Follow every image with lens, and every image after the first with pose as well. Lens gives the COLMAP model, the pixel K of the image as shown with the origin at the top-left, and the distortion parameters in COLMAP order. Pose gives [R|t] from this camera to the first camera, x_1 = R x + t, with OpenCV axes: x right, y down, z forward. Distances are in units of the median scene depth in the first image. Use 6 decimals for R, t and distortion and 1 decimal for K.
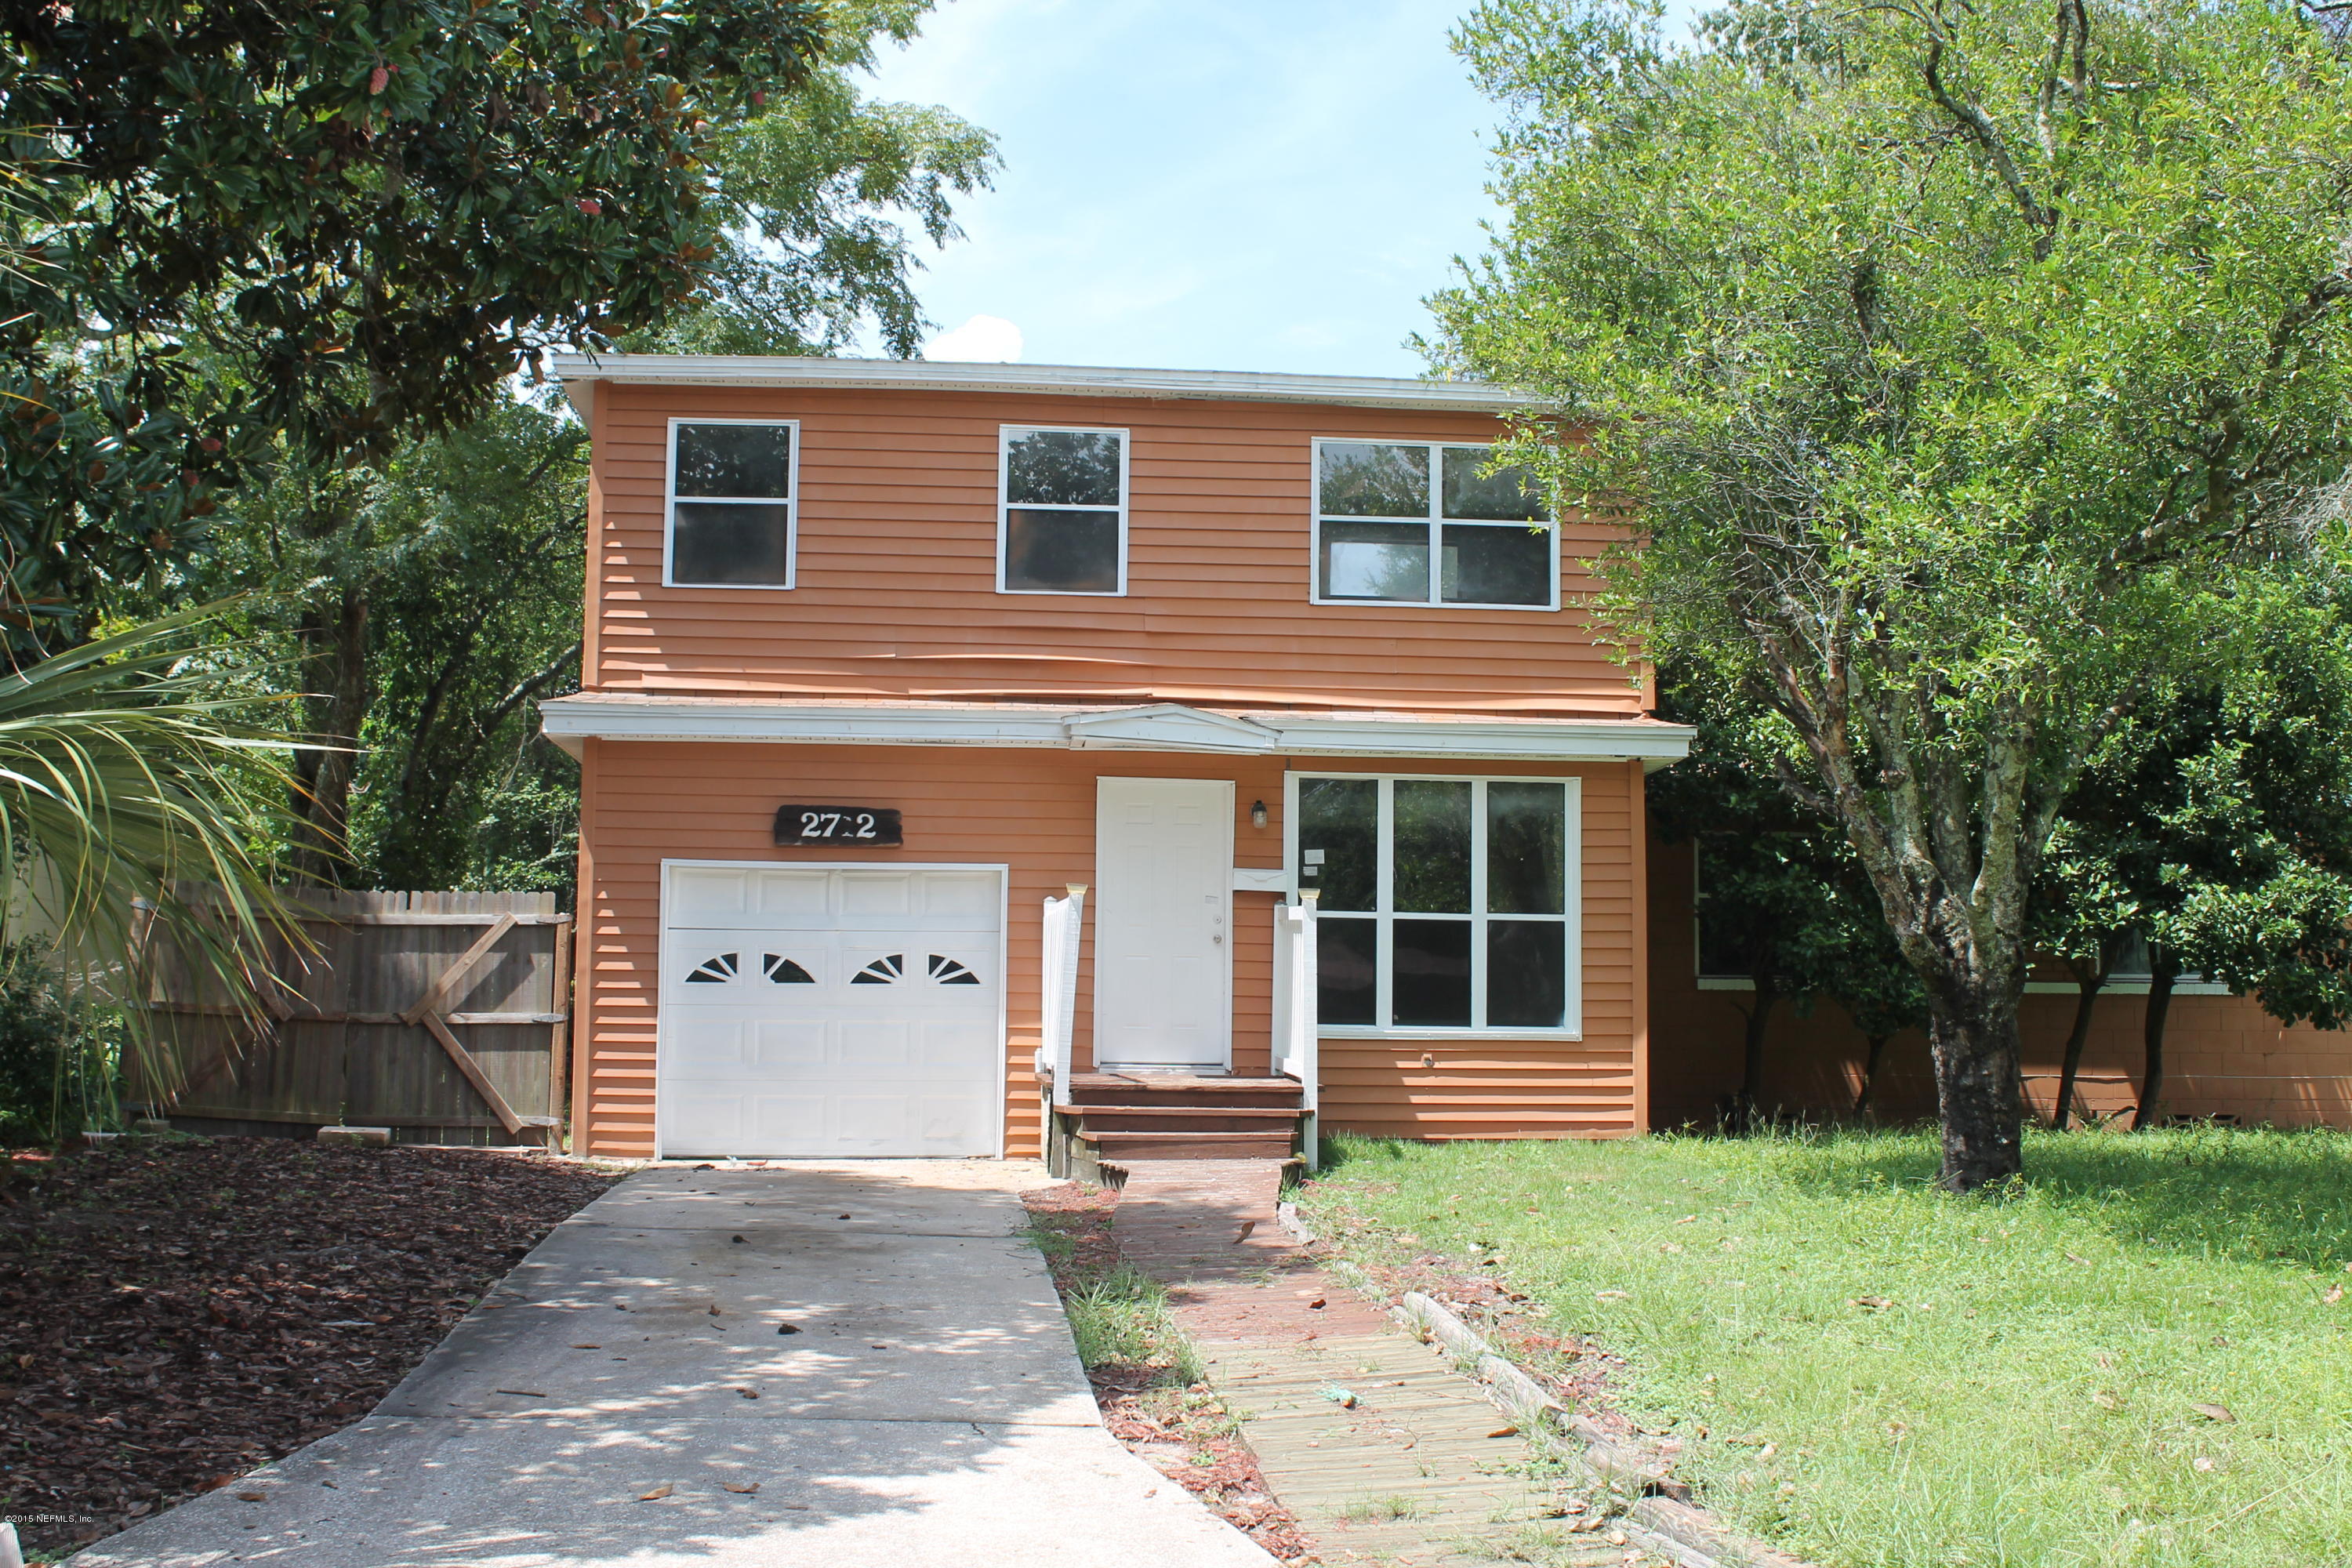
lens RADIAL K [[2646.9, 0, 1172.9], [0, 2646.9, 793.8], [0, 0, 1]] dist [-0.074665, 0.000000]
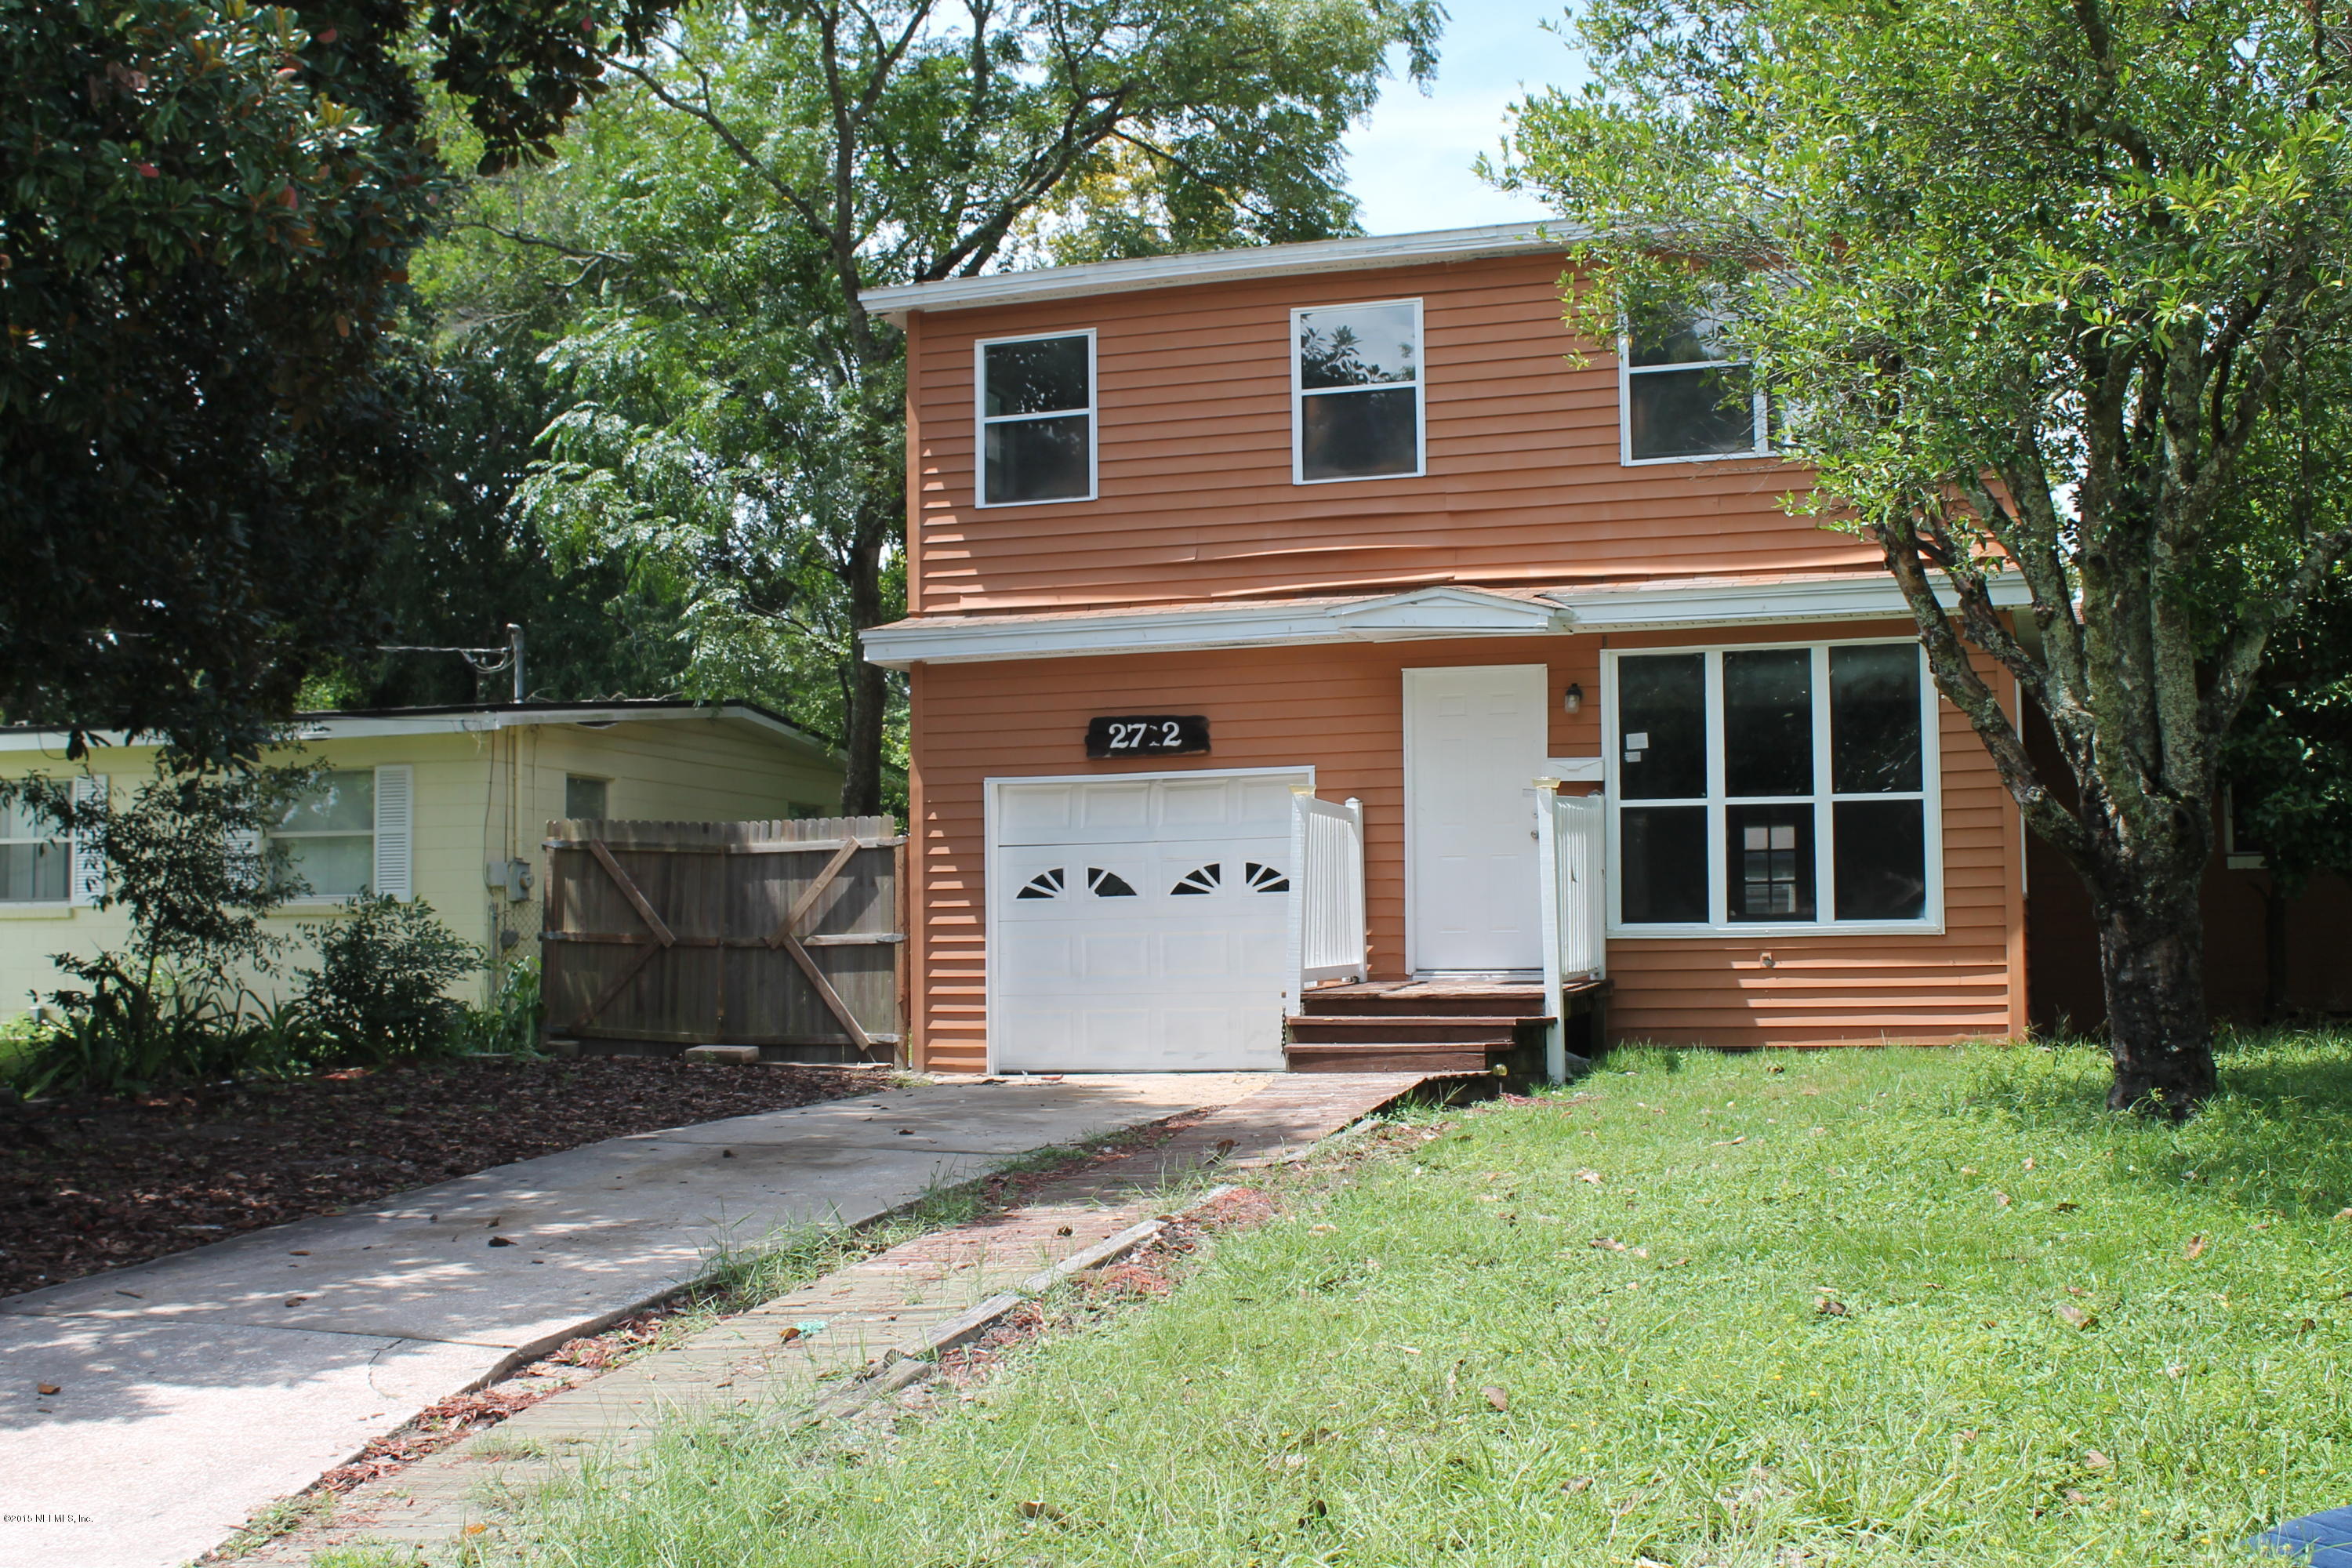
lens RADIAL K [[2646.9, 0, 1175.5], [0, 2646.9, 776.9], [0, 0, 1]] dist [-0.074665, 0.000000]
pose [[0.917405, -0.048086, -0.395038, 0.271217], [0.059503, 0.998089, 0.016693, 0.011598], [0.393481, -0.038820, 0.918513, 0.097639]]
